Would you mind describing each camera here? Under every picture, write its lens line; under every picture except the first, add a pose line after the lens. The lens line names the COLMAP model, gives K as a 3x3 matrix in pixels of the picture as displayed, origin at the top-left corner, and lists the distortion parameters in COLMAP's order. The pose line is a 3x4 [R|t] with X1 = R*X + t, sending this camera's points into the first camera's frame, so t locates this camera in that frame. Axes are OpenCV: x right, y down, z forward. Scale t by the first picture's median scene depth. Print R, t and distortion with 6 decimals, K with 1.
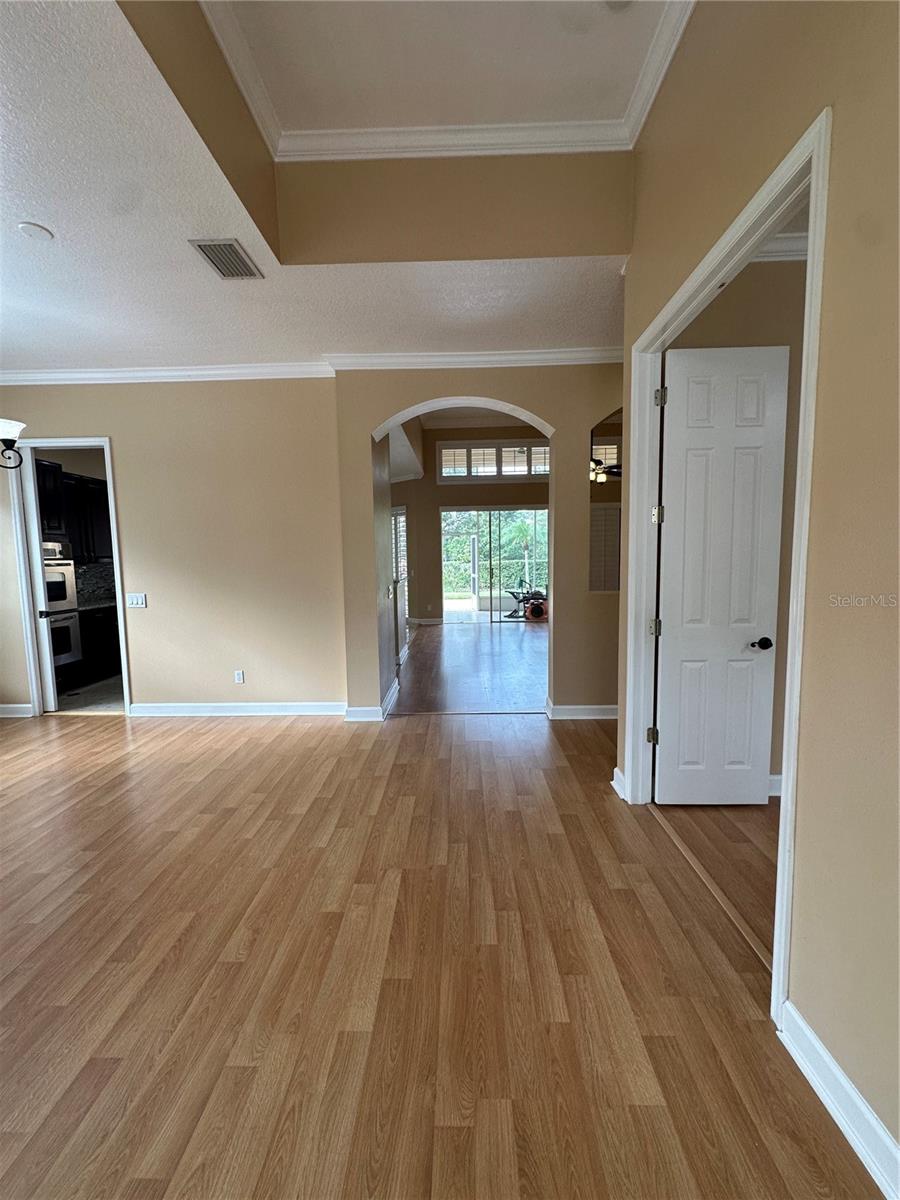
lens RADIAL K [[480.6, 0, 449.6], [0, 480.6, 595.6], [0, 0, 1]] dist [-0.003644, 0.000956]
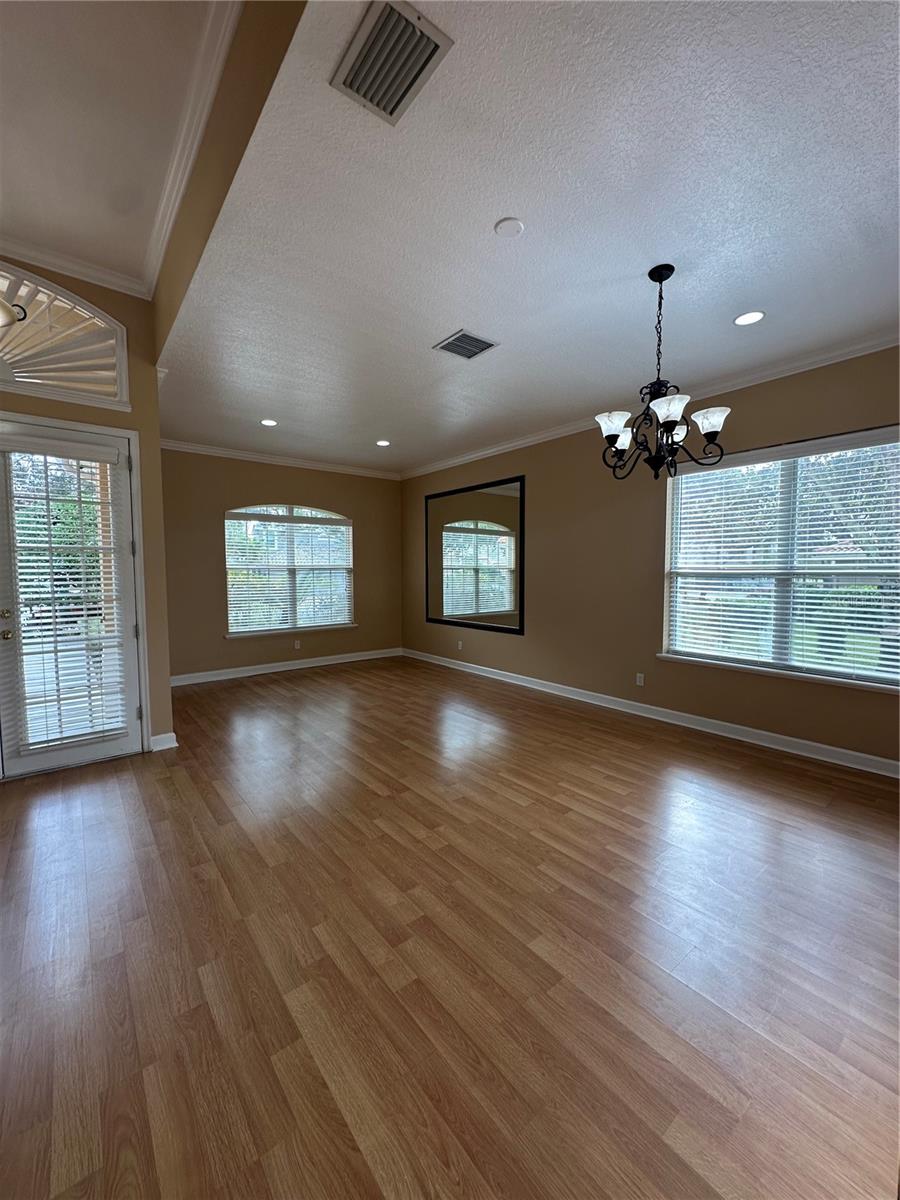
lens RADIAL K [[480.6, 0, 450.3], [0, 480.6, 599.1], [0, 0, 1]] dist [-0.003644, 0.000956]
pose [[-0.768654, 0.056947, -0.637125, -0.105803], [-0.037413, 0.990322, 0.133653, -0.129008], [0.638569, 0.126570, -0.759084, 1.507767]]
